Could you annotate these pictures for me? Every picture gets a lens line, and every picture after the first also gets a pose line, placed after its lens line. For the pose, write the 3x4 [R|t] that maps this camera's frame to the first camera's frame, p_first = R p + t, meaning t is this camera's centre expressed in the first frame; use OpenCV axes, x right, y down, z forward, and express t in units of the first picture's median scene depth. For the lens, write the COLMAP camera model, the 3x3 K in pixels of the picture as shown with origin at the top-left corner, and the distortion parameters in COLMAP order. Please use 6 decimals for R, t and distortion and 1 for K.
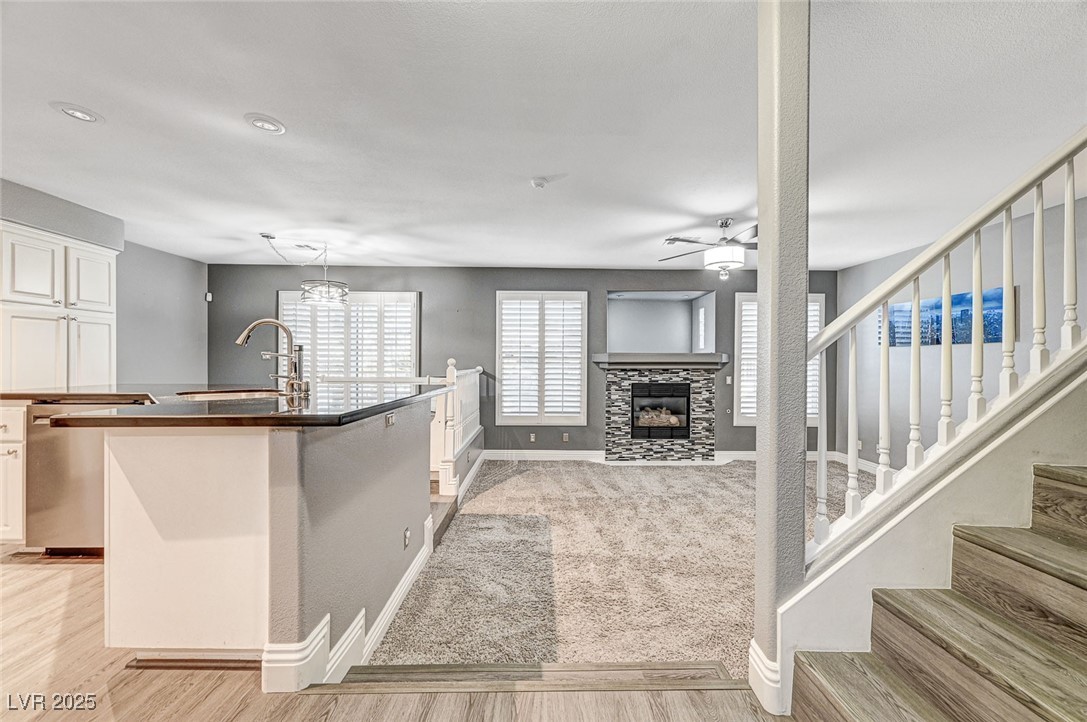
lens RADIAL K [[447.9, 0, 549.9], [0, 447.9, 359.4], [0, 0, 1]] dist [-0.000652, 0.000211]
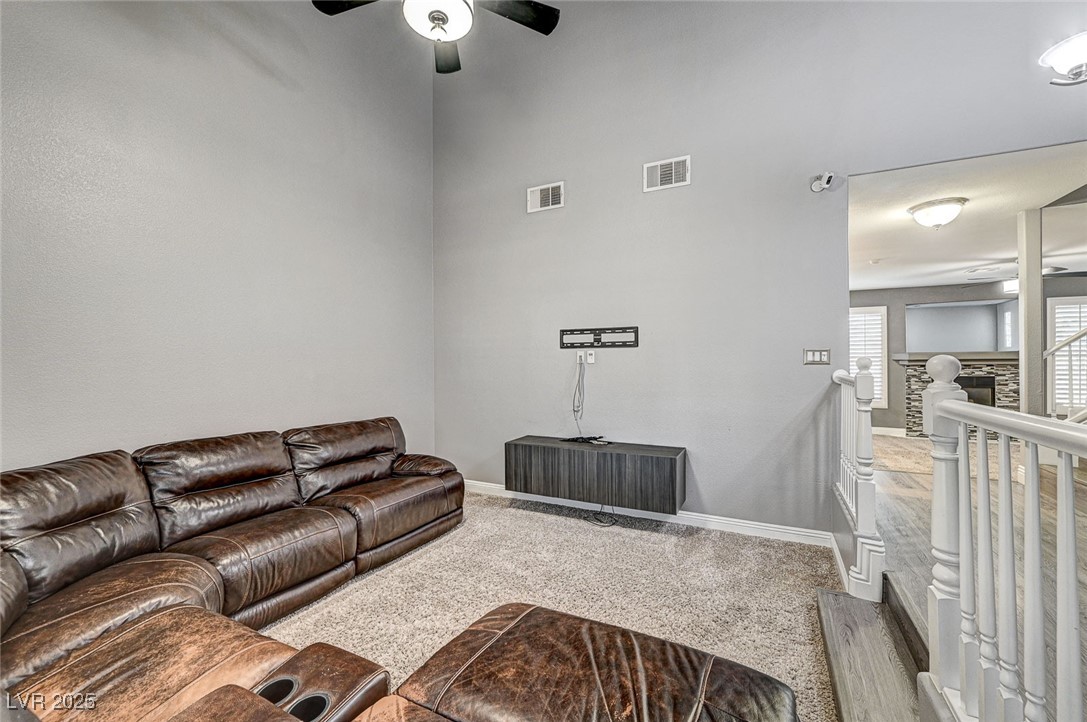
lens RADIAL K [[447.9, 0, 539.4], [0, 447.9, 359.8], [0, 0, 1]] dist [-0.000652, 0.000211]
pose [[0.878251, -0.012774, -0.478030, -0.185133], [0.012611, 0.999914, -0.003550, -0.003007], [0.478034, -0.002911, 0.878336, -0.639287]]
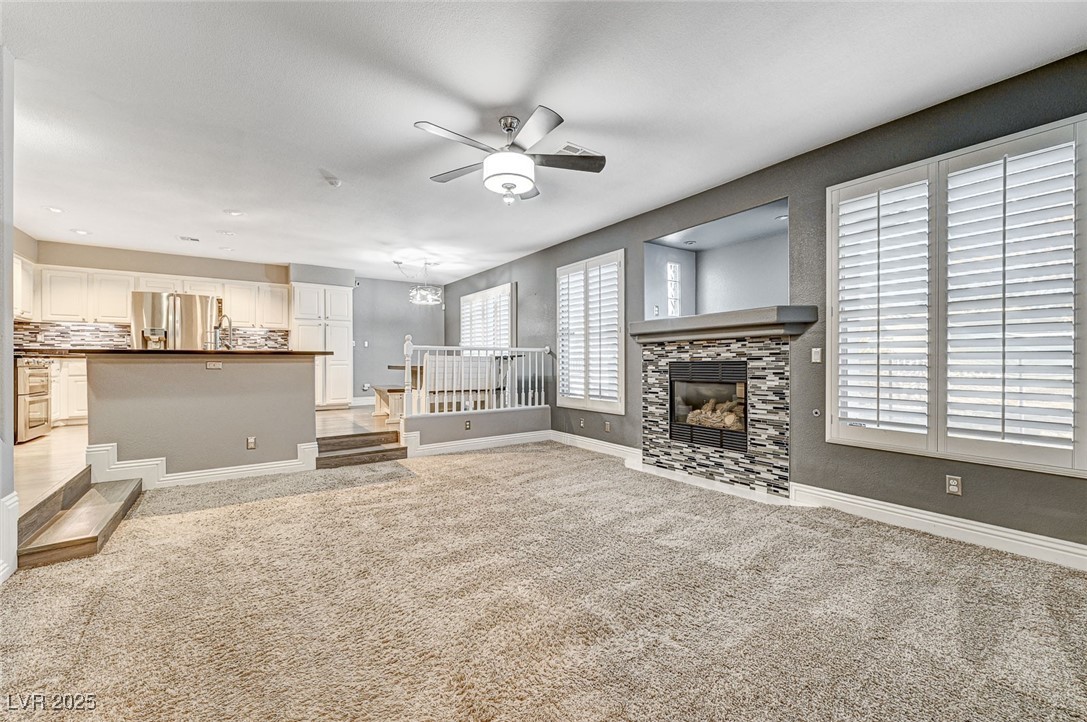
lens RADIAL K [[447.9, 0, 536.0], [0, 447.9, 357.0], [0, 0, 1]] dist [-0.000652, 0.000211]
pose [[0.538452, -0.016981, -0.842485, 0.676256], [0.012258, 0.999849, -0.012319, 0.051744], [0.842567, -0.003694, 0.538579, 0.433207]]
